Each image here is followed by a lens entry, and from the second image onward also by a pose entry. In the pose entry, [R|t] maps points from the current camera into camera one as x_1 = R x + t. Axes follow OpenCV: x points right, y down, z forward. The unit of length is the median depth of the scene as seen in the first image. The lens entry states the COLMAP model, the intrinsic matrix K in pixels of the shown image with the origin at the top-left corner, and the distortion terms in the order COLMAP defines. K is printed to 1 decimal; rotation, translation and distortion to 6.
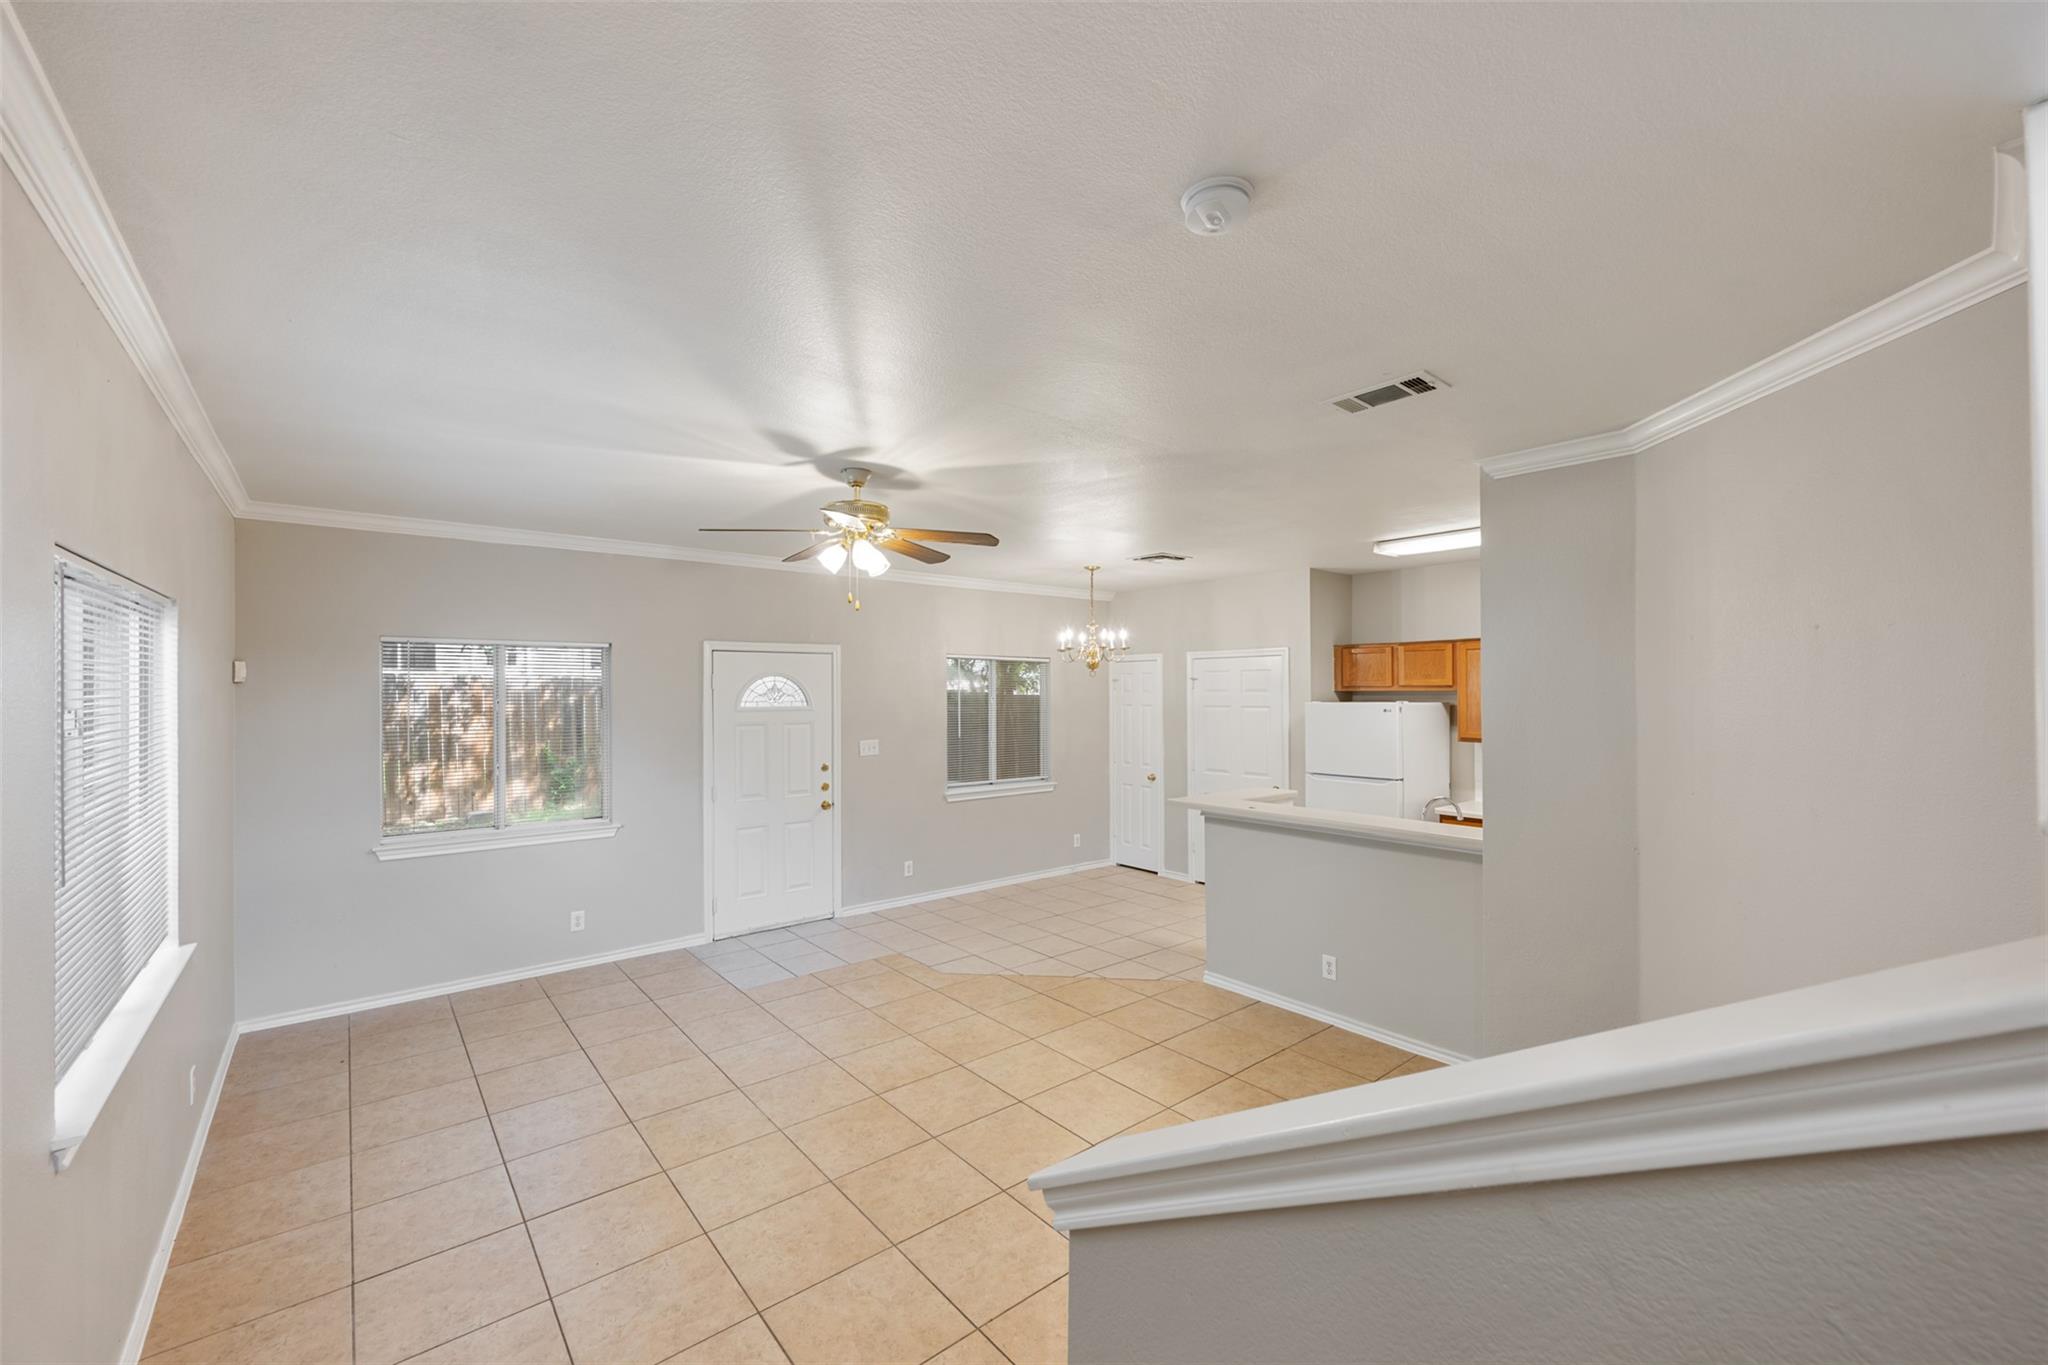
lens RADIAL K [[815.6, 0, 1021.0], [0, 815.6, 684.9], [0, 0, 1]] dist [-0.000534, -0.000517]
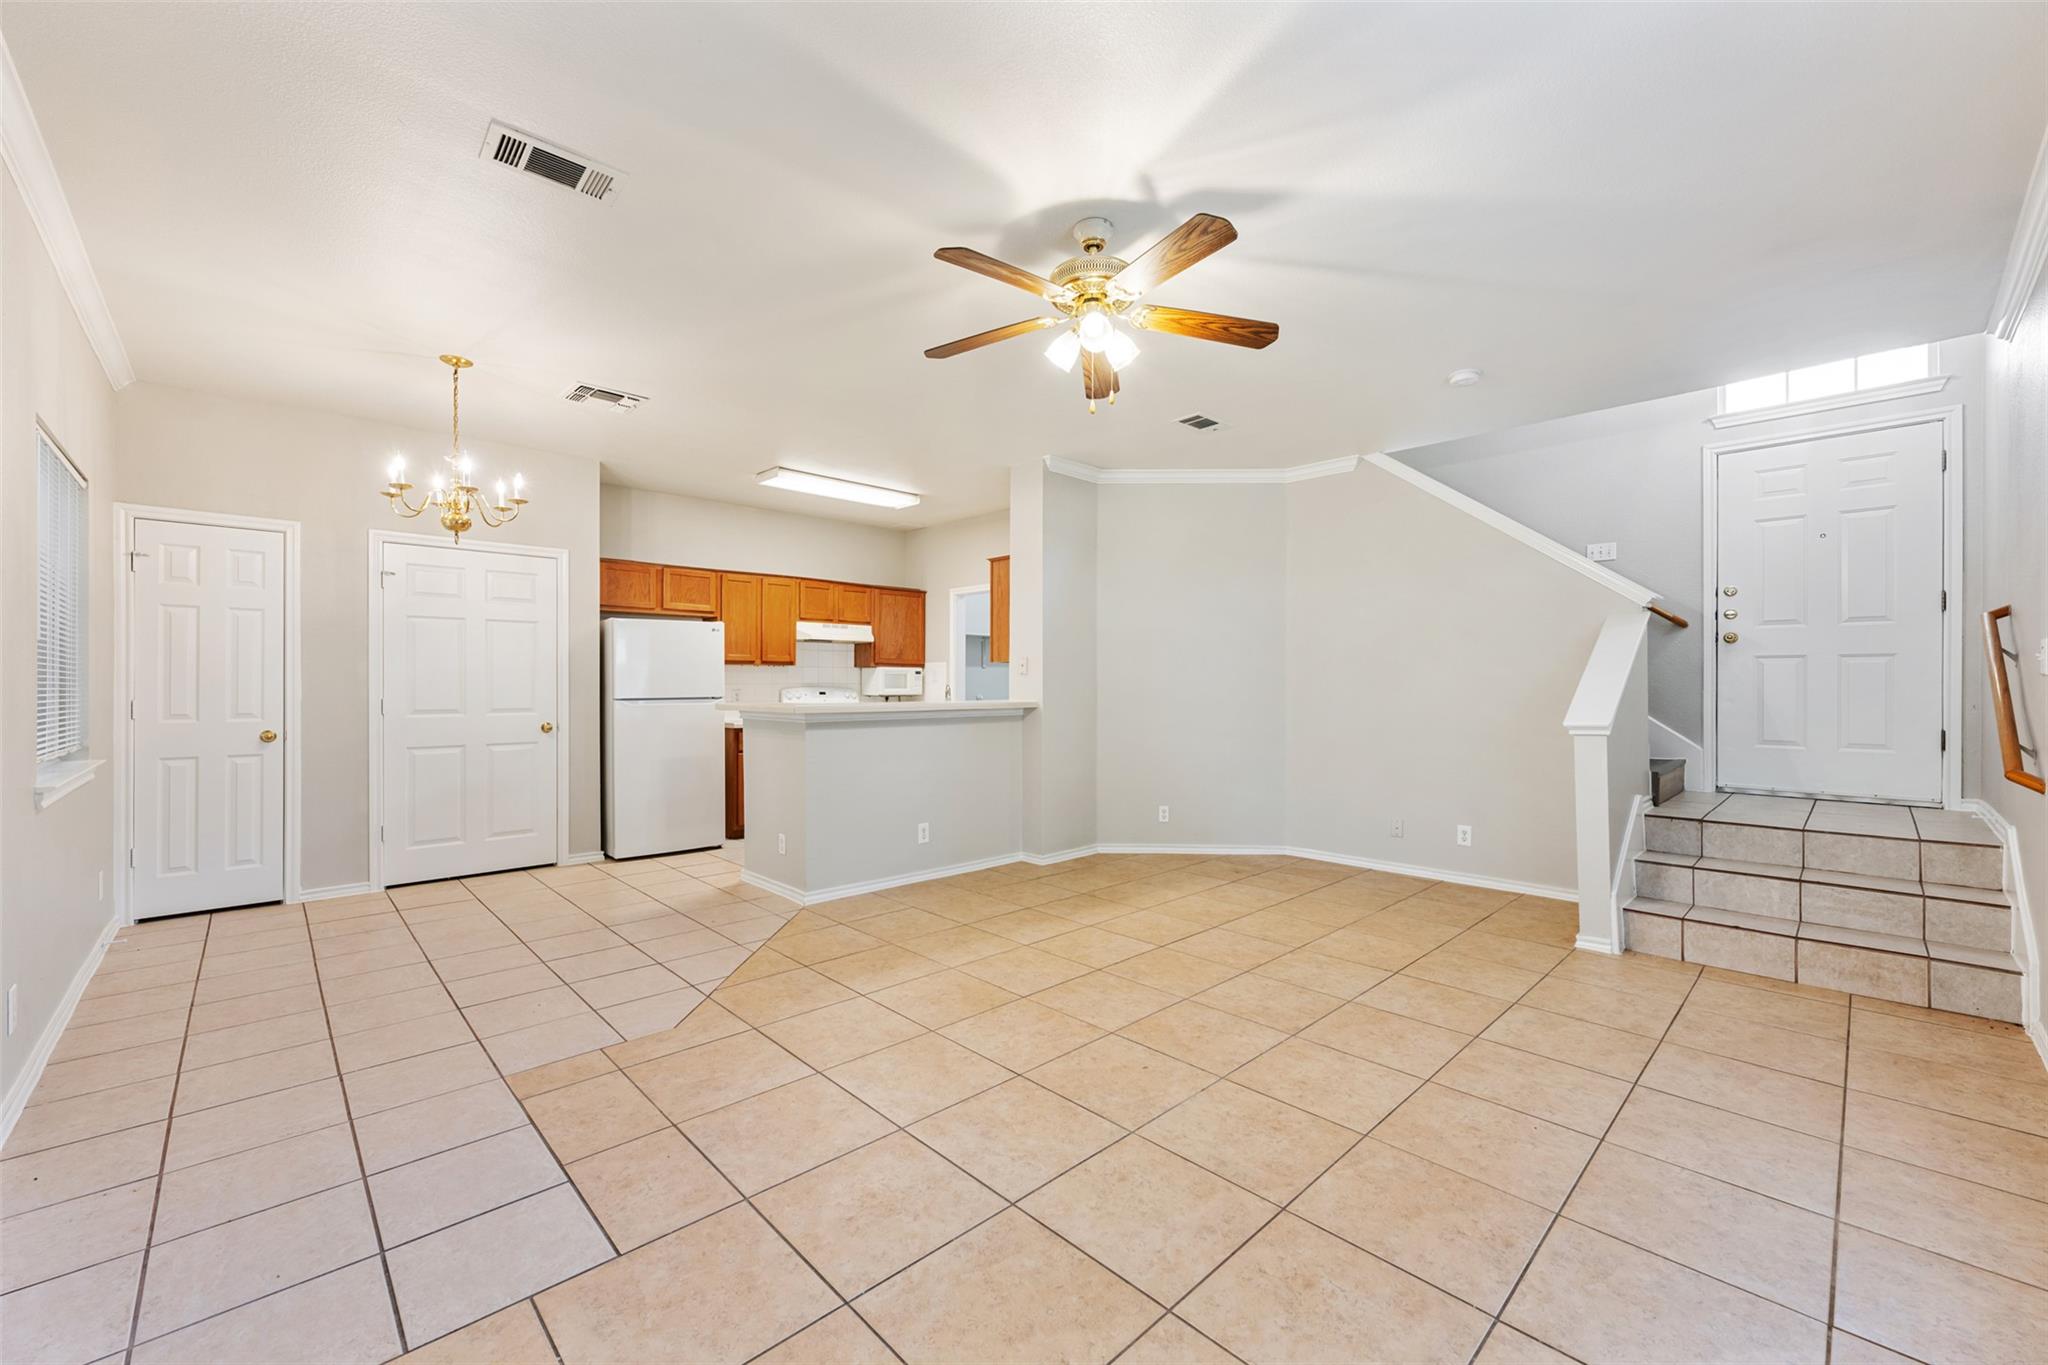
lens RADIAL K [[809.2, 0, 1019.2], [0, 809.2, 684.0], [0, 0, 1]] dist [-0.000855, -0.000150]
pose [[-0.067599, 0.002814, 0.997709, -0.649930], [-0.008664, 0.999957, -0.003407, 0.111243], [-0.997675, -0.008874, -0.067572, 0.775112]]
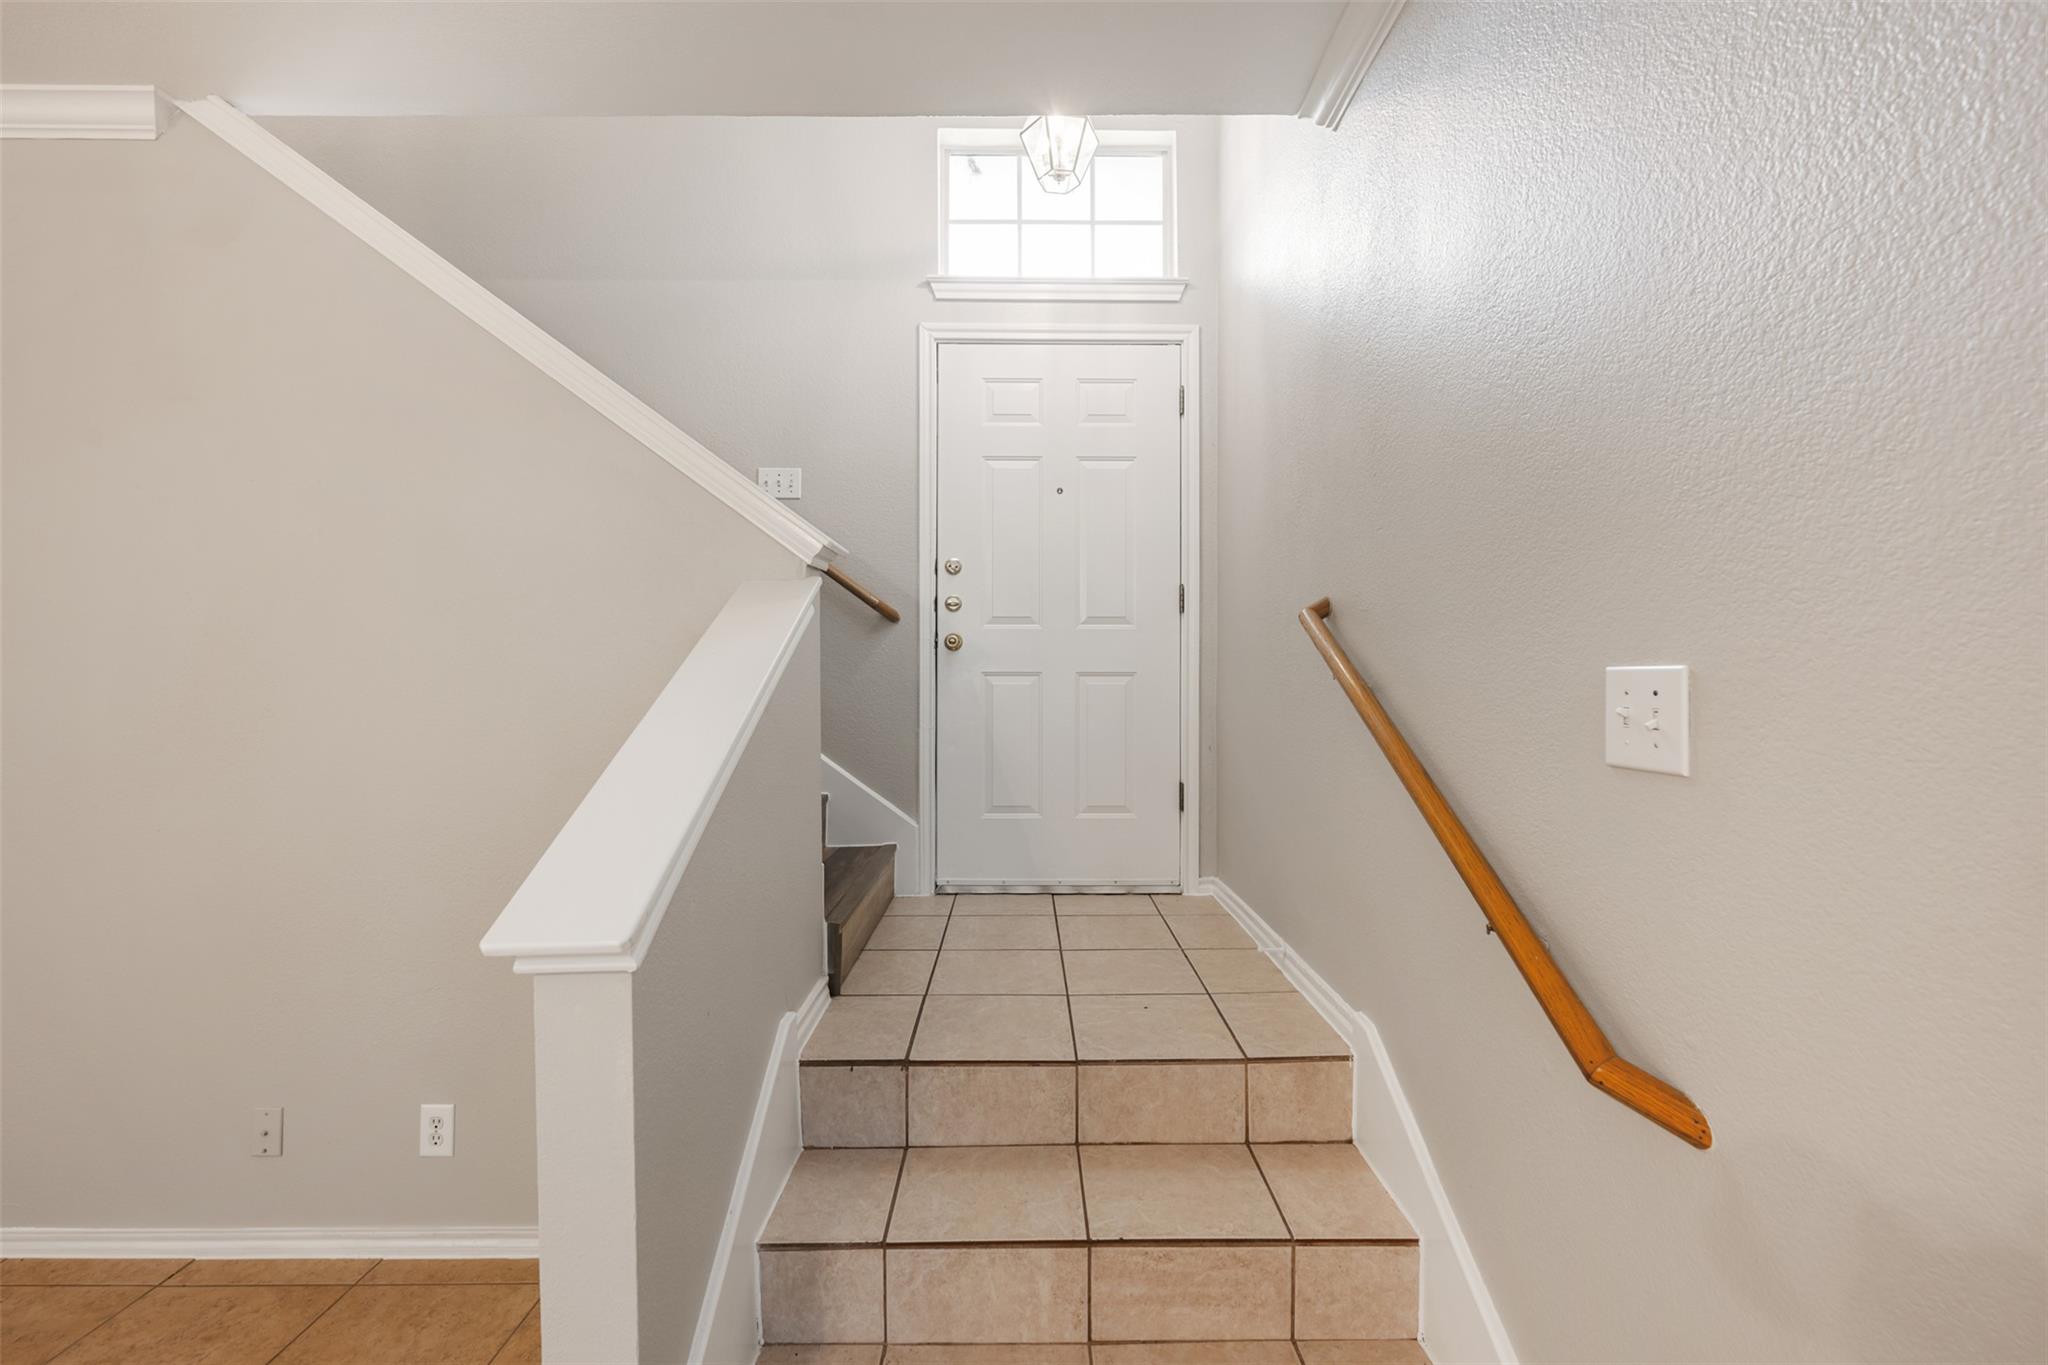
lens RADIAL K [[833.3, 0, 1027.7], [0, 833.3, 671.8], [0, 0, 1]] dist [-0.000198, 0.000155]
pose [[-0.773913, 0.009353, 0.633223, -0.191926], [-0.003301, 0.999818, -0.018803, 0.080031], [-0.633283, -0.016643, -0.773741, 0.319650]]
